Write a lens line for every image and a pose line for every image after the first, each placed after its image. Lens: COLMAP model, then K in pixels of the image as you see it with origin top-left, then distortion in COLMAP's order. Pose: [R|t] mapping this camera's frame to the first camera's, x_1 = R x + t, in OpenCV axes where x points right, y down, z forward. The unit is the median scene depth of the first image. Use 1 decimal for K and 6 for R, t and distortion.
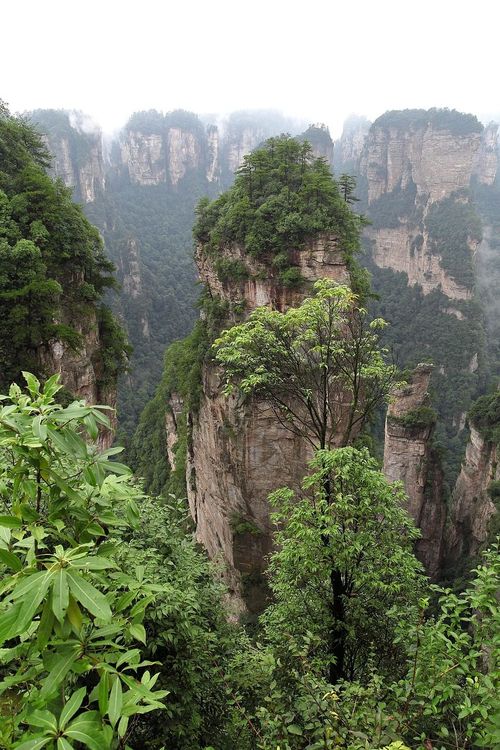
lens RADIAL K [[519.5, 0, 249.2], [0, 519.5, 377.8], [0, 0, 1]] dist [-0.029261, 0.002806]
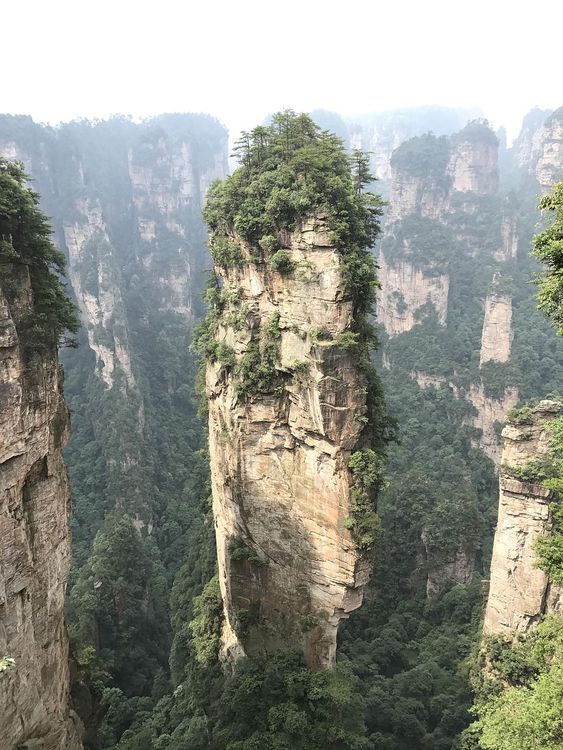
lens RADIAL K [[625.8, 0, 283.5], [0, 625.8, 372.6], [0, 0, 1]] dist [0.037216, -0.004069]
pose [[0.979073, 0.054119, -0.196182, 0.283907], [-0.071165, 0.994178, -0.080902, 0.080228], [0.190661, 0.093170, 0.977224, -0.044892]]
